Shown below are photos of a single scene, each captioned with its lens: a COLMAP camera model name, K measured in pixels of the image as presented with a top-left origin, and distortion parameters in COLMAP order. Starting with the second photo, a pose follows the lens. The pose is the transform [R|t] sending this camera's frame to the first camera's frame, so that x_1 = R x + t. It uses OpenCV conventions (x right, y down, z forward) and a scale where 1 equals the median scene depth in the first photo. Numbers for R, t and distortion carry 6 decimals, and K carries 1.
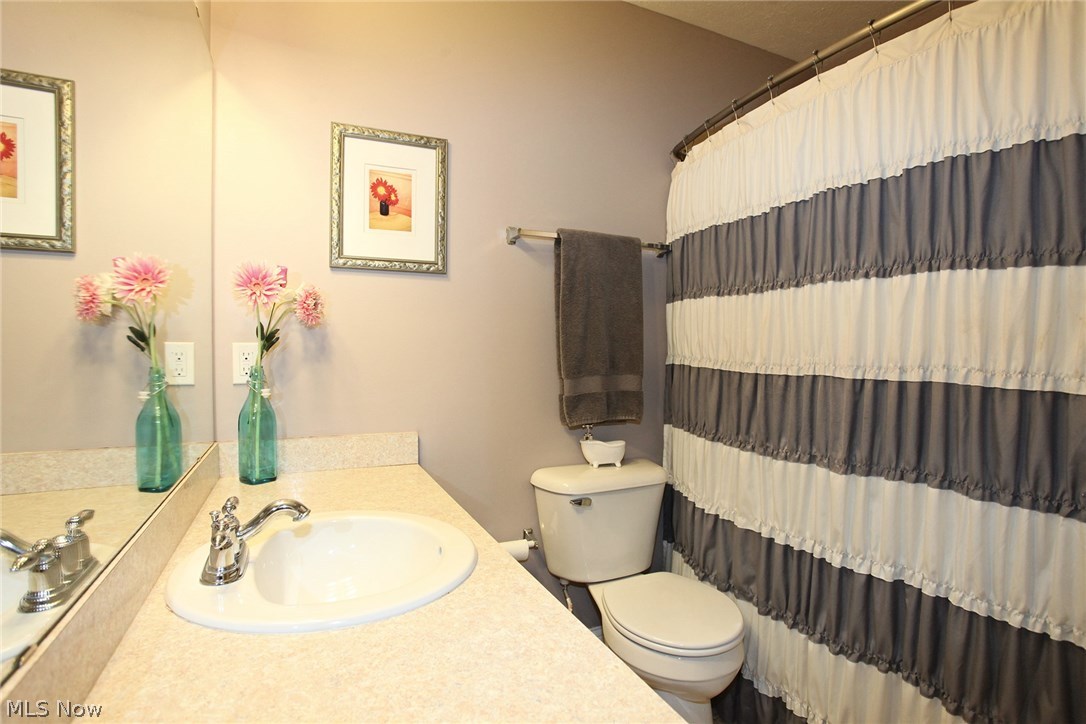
lens RADIAL K [[528.6, 0, 540.7], [0, 528.6, 362.8], [0, 0, 1]] dist [-0.079357, 0.033747]
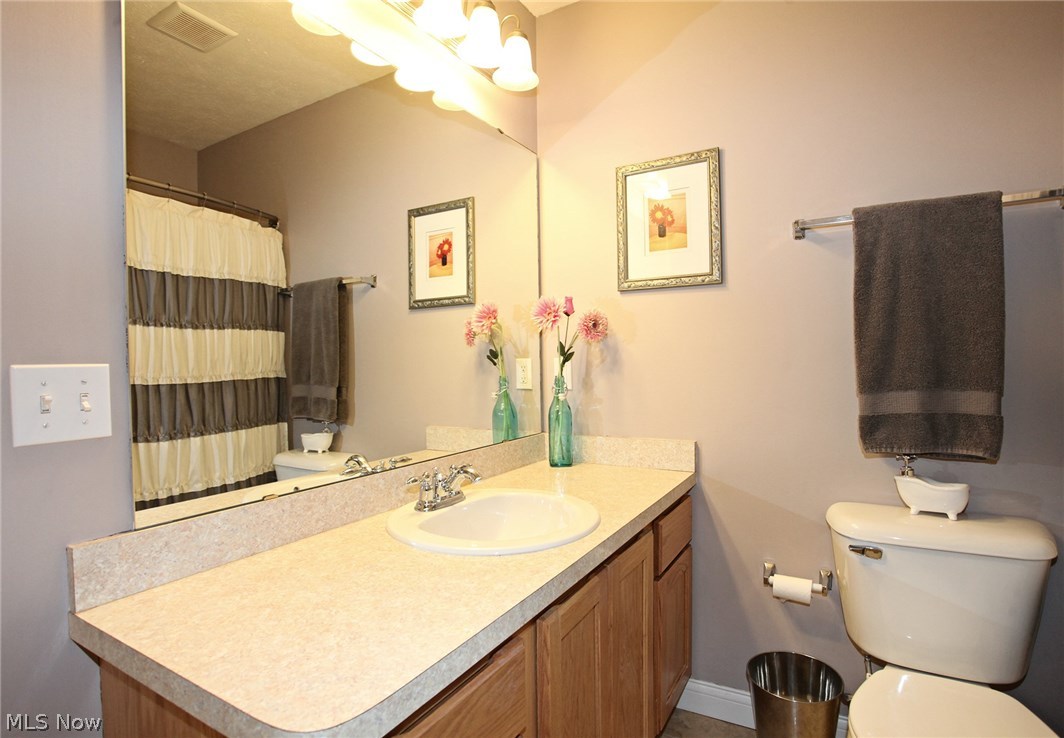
lens RADIAL K [[527.4, 0, 532.0], [0, 527.4, 369.0], [0, 0, 1]] dist [-0.081724, 0.028269]
pose [[0.581651, -0.006246, -0.813415, 0.423152], [-0.004983, 0.999924, -0.011241, 0.003901], [0.813424, 0.010591, 0.581575, 0.155687]]
